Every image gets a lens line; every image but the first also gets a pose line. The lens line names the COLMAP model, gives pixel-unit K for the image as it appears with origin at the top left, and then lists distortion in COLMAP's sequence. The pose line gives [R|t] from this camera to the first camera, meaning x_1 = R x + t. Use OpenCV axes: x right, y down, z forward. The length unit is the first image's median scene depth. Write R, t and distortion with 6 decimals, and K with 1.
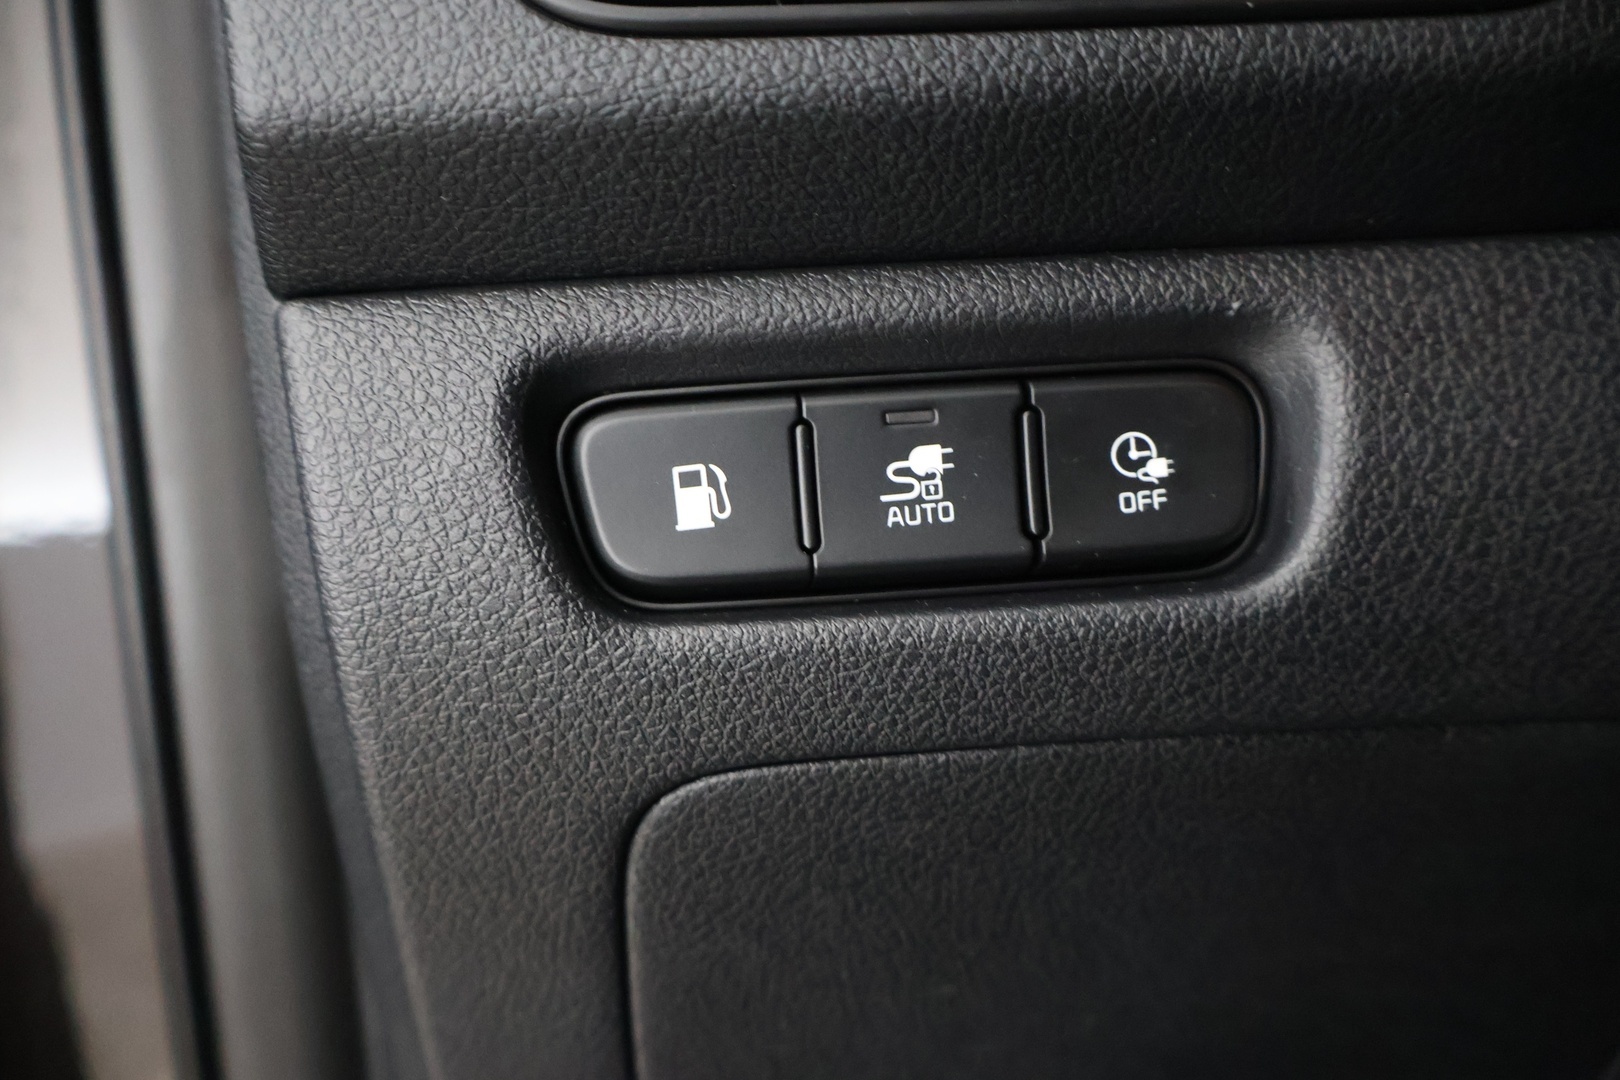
lens RADIAL K [[1387.8, 0, 808.7], [0, 1387.8, 545.2], [0, 0, 1]] dist [0.005615, -0.009623]
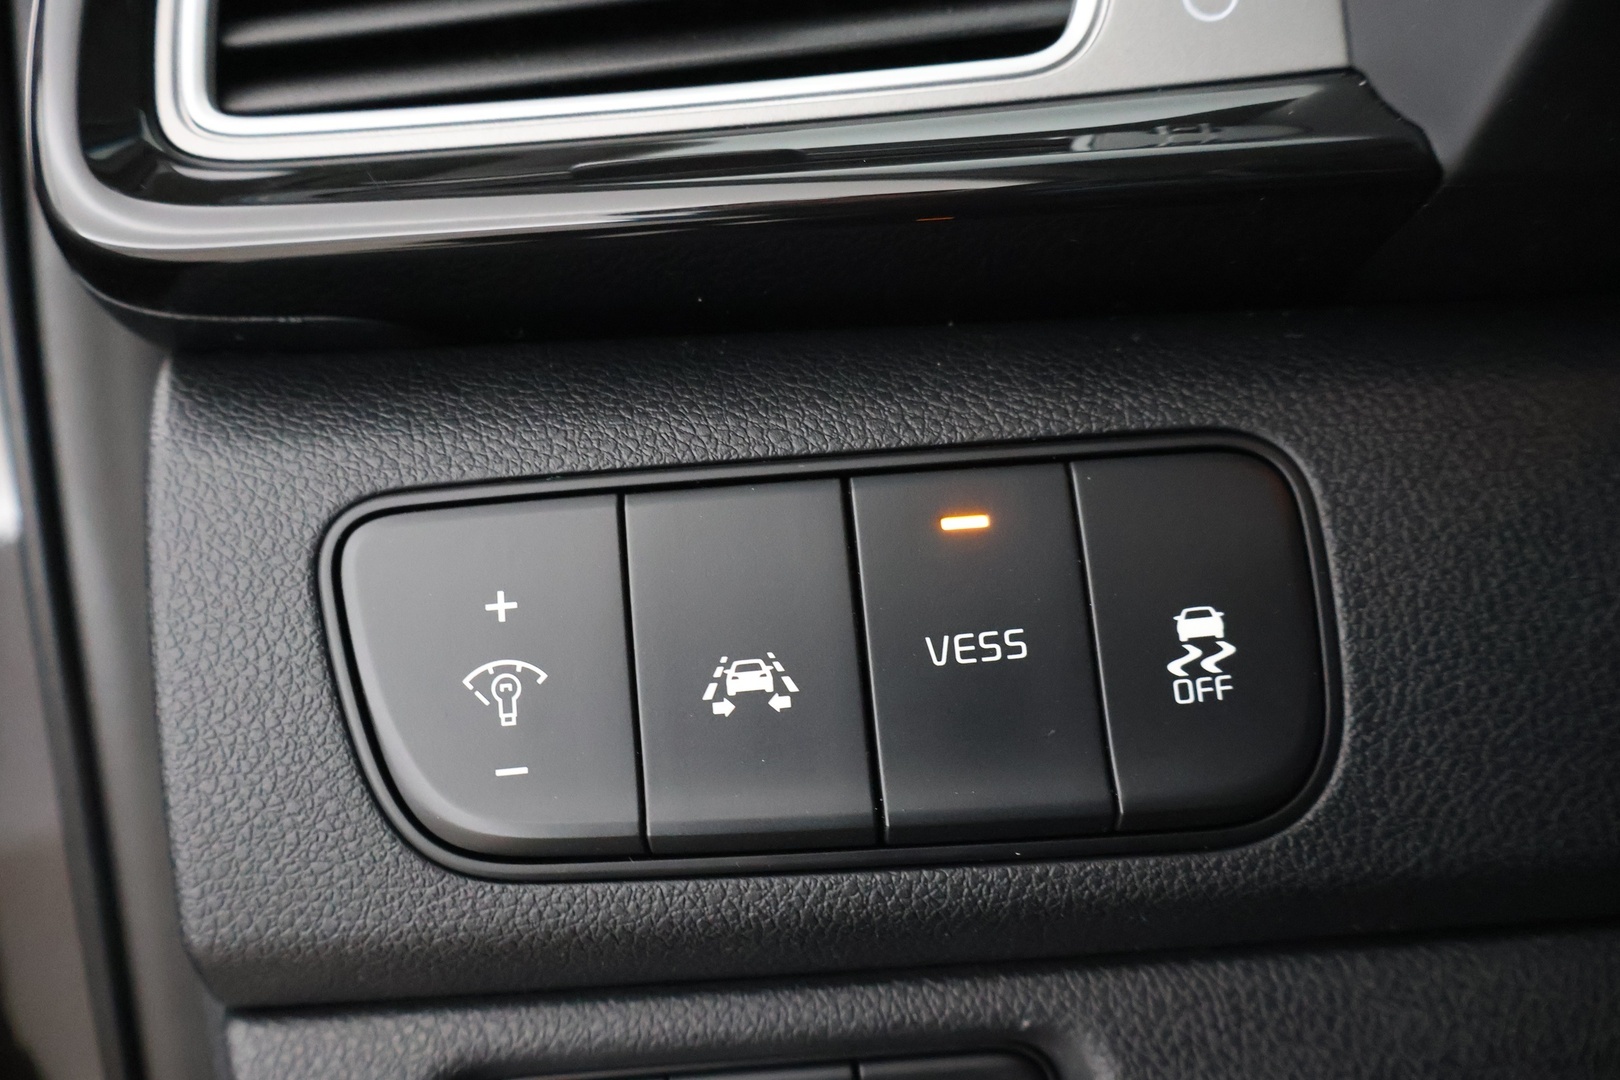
lens RADIAL K [[1387.8, 0, 809.5], [0, 1387.8, 534.4], [0, 0, 1]] dist [0.005615, -0.009623]
pose [[0.999775, -0.013178, 0.016596, 0.116863], [0.012579, 0.999282, 0.035733, -0.708622], [-0.017055, -0.035517, 0.999224, -0.205303]]
